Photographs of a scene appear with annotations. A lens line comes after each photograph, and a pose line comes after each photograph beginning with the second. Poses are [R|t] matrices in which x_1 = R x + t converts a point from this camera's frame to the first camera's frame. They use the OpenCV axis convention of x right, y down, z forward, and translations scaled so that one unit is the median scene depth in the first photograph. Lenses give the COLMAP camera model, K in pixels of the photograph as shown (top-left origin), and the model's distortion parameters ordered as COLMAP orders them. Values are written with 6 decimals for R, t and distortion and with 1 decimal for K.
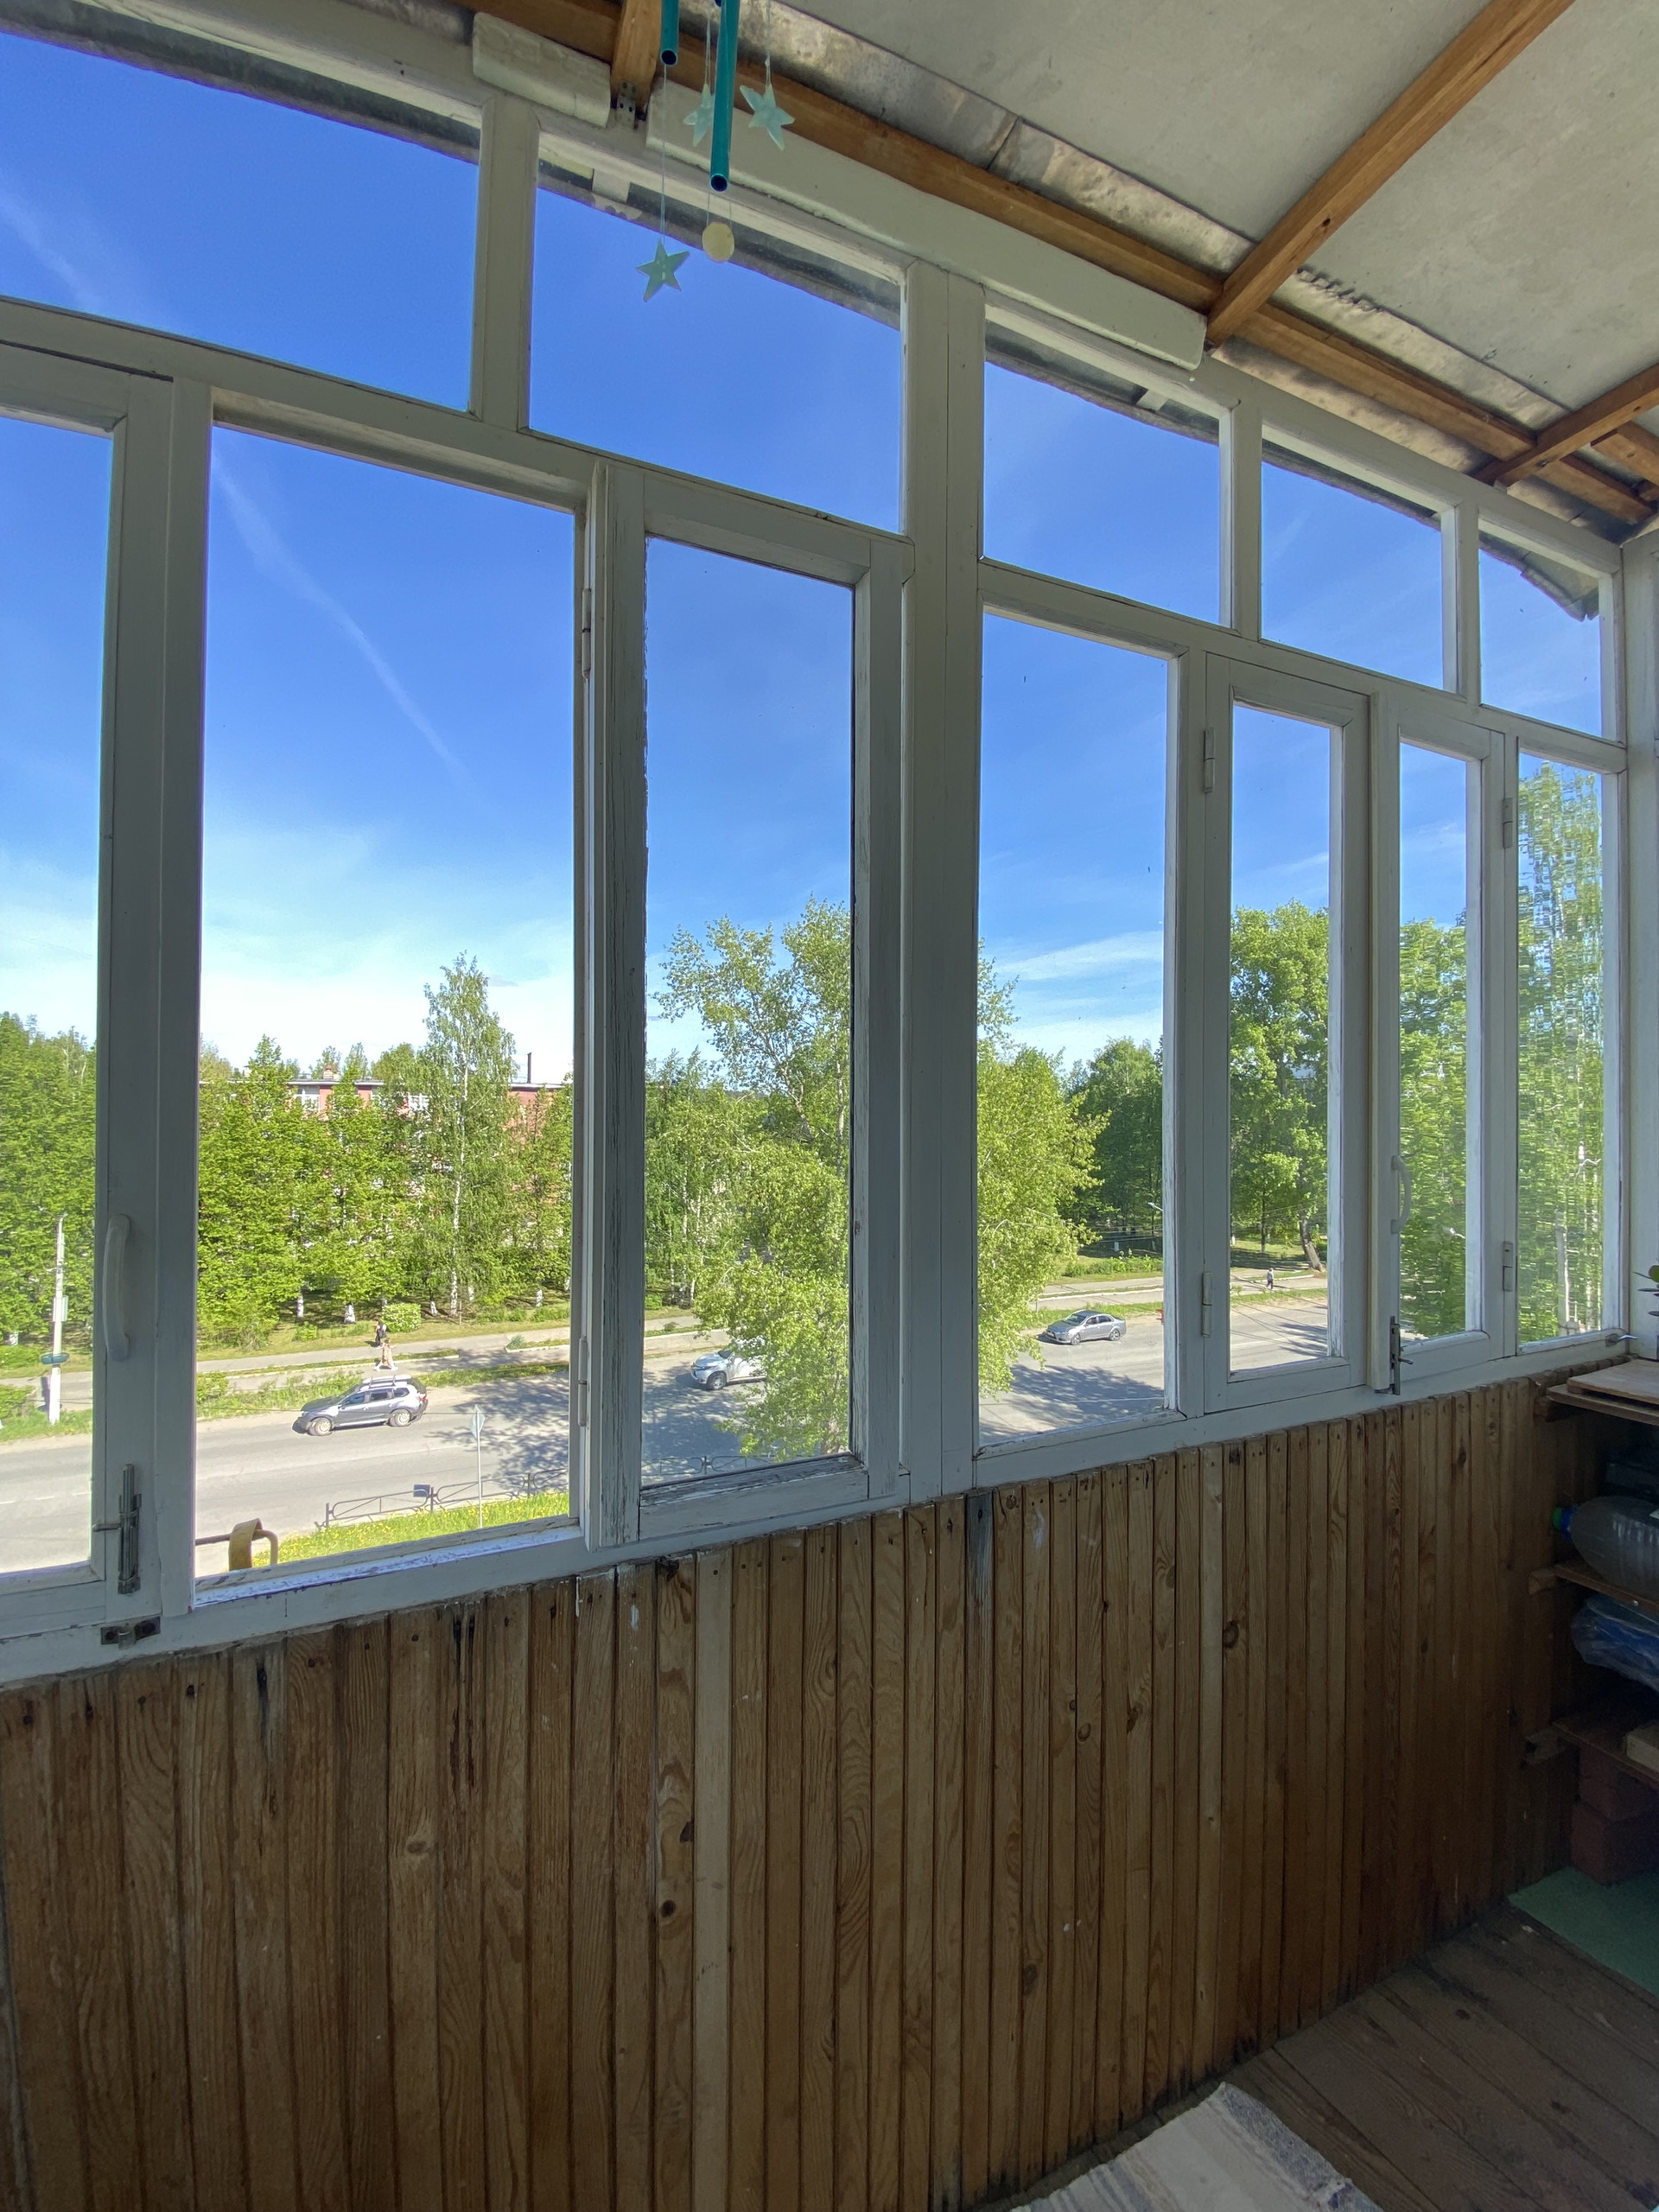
lens RADIAL K [[896.4, 0, 829.6], [0, 896.4, 1102.0], [0, 0, 1]] dist [0.015232, -0.018216]
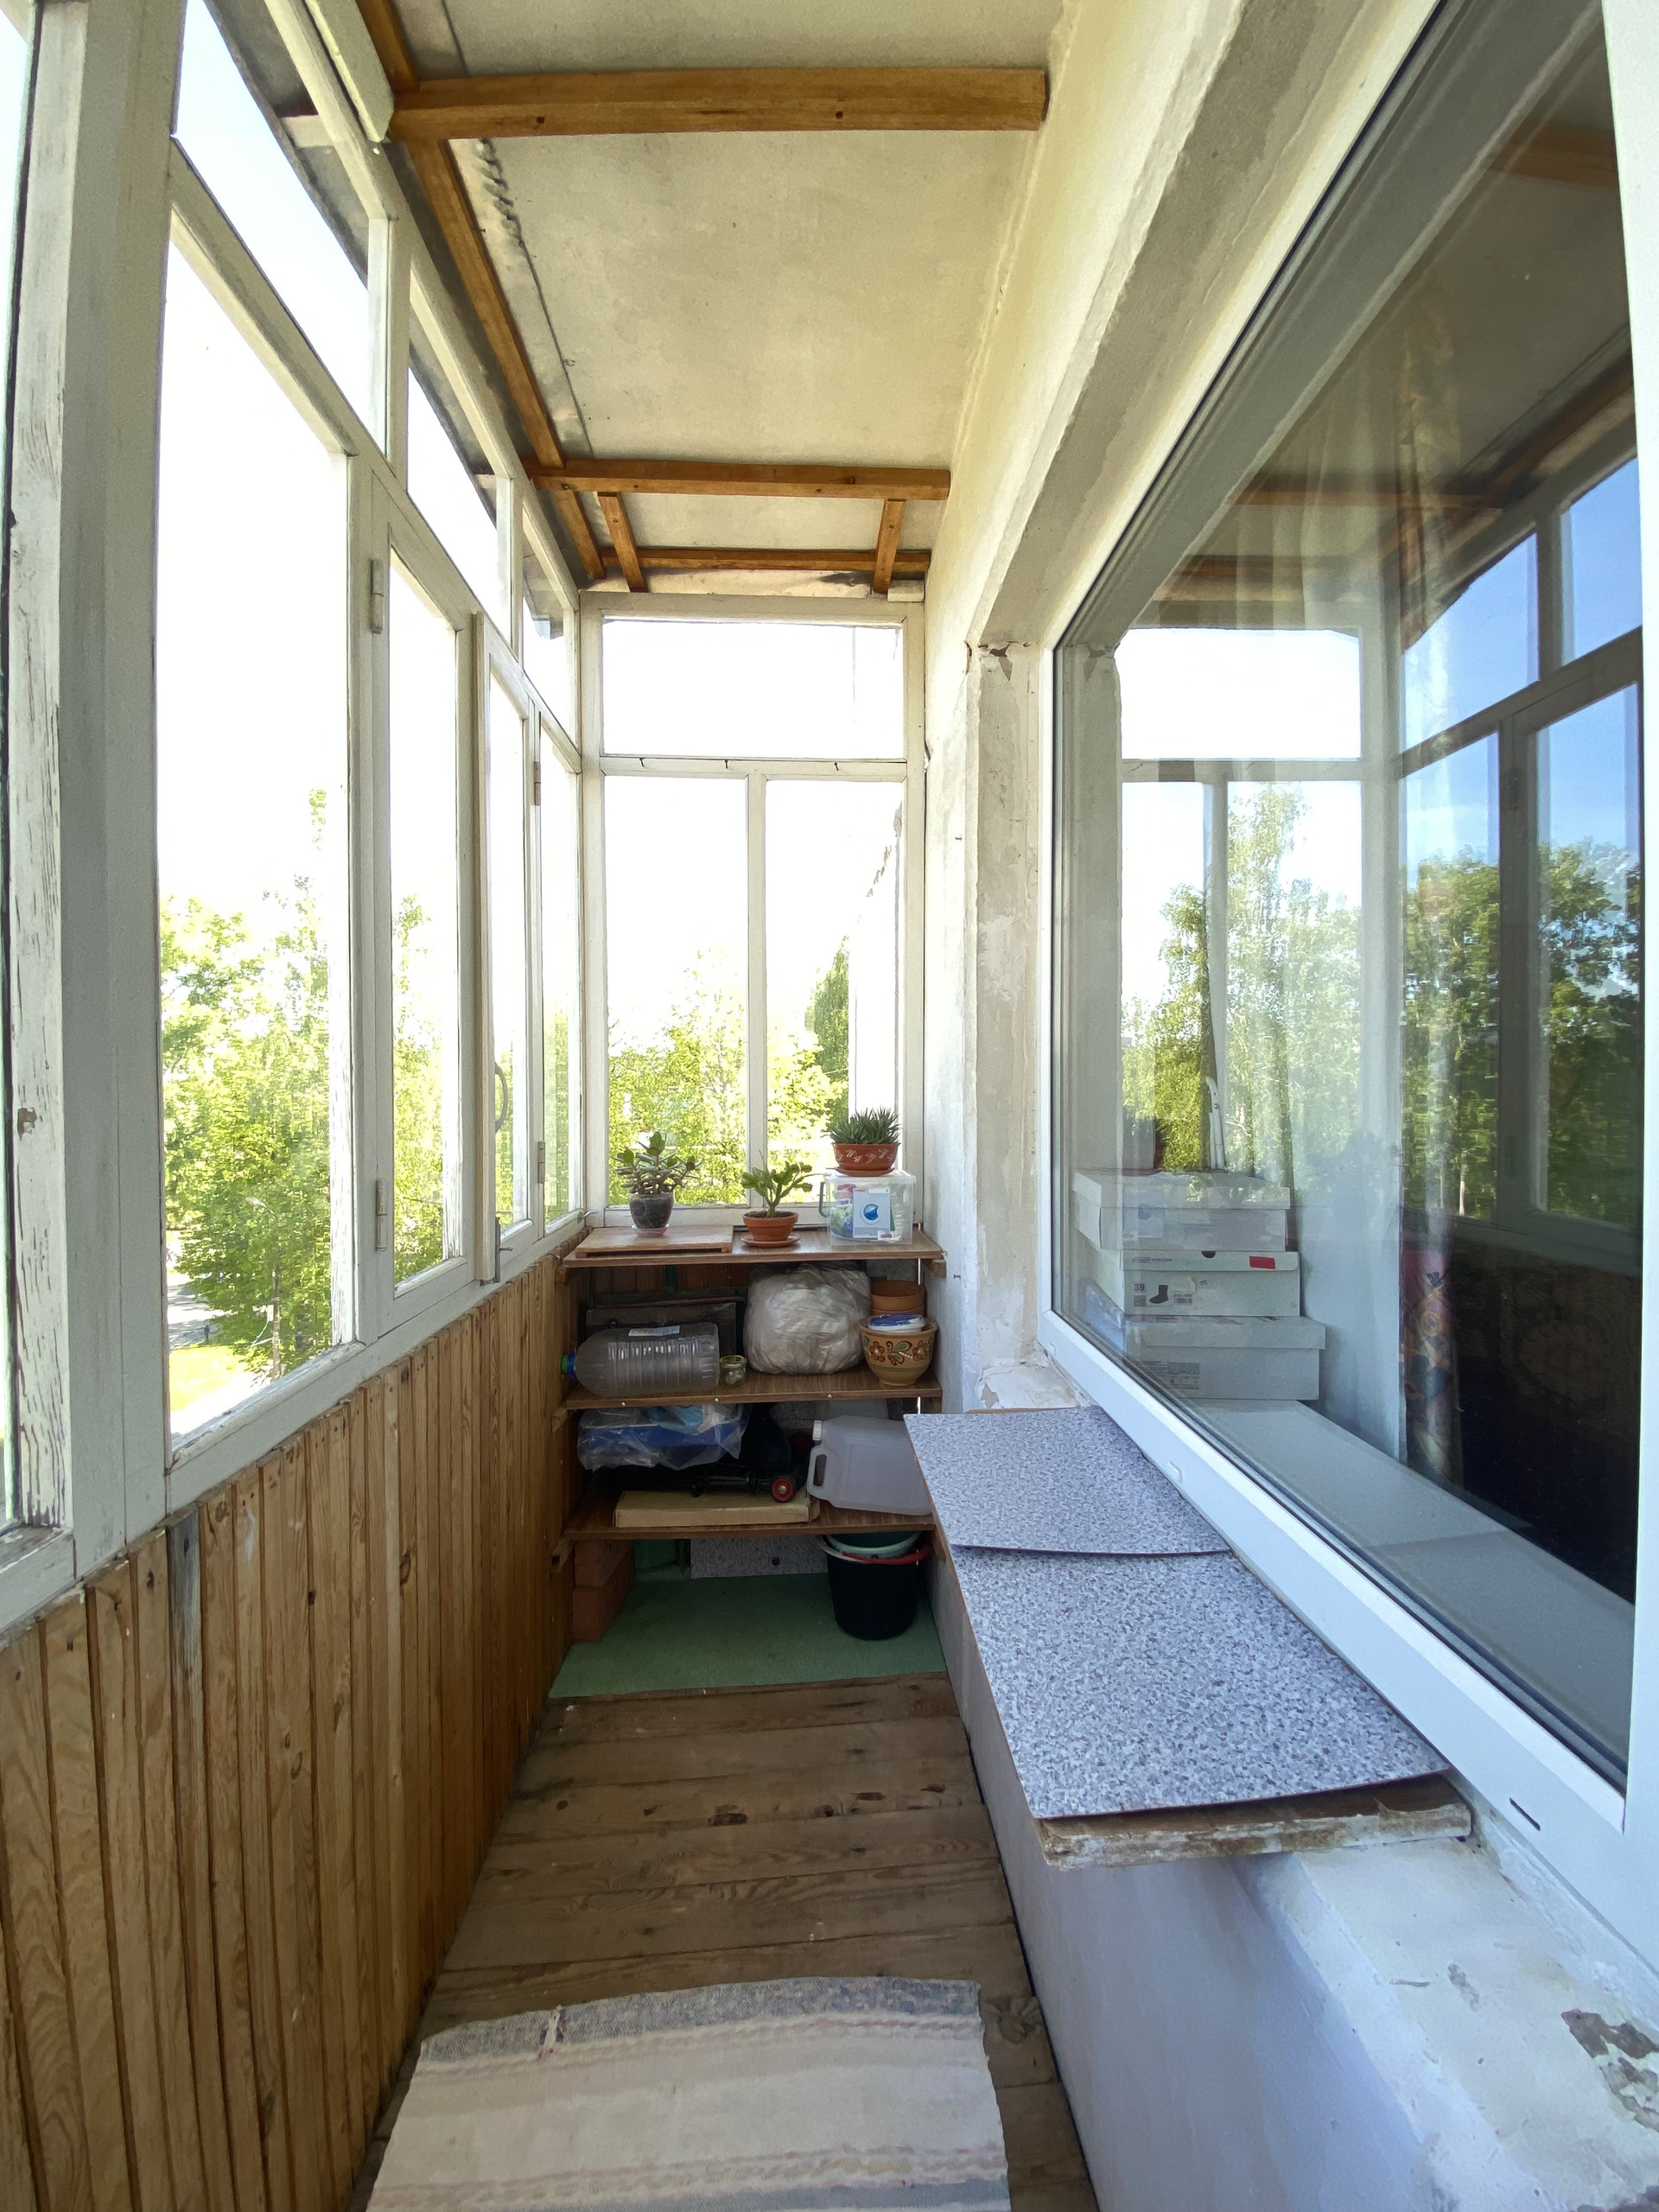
lens RADIAL K [[896.4, 0, 829.6], [0, 896.4, 1102.0], [0, 0, 1]] dist [0.015232, -0.018216]
pose [[0.364744, -0.020336, 0.930886, -0.143279], [-0.001690, 0.999745, 0.022503, 0.054832], [-0.931106, -0.009781, 0.364616, 0.154352]]
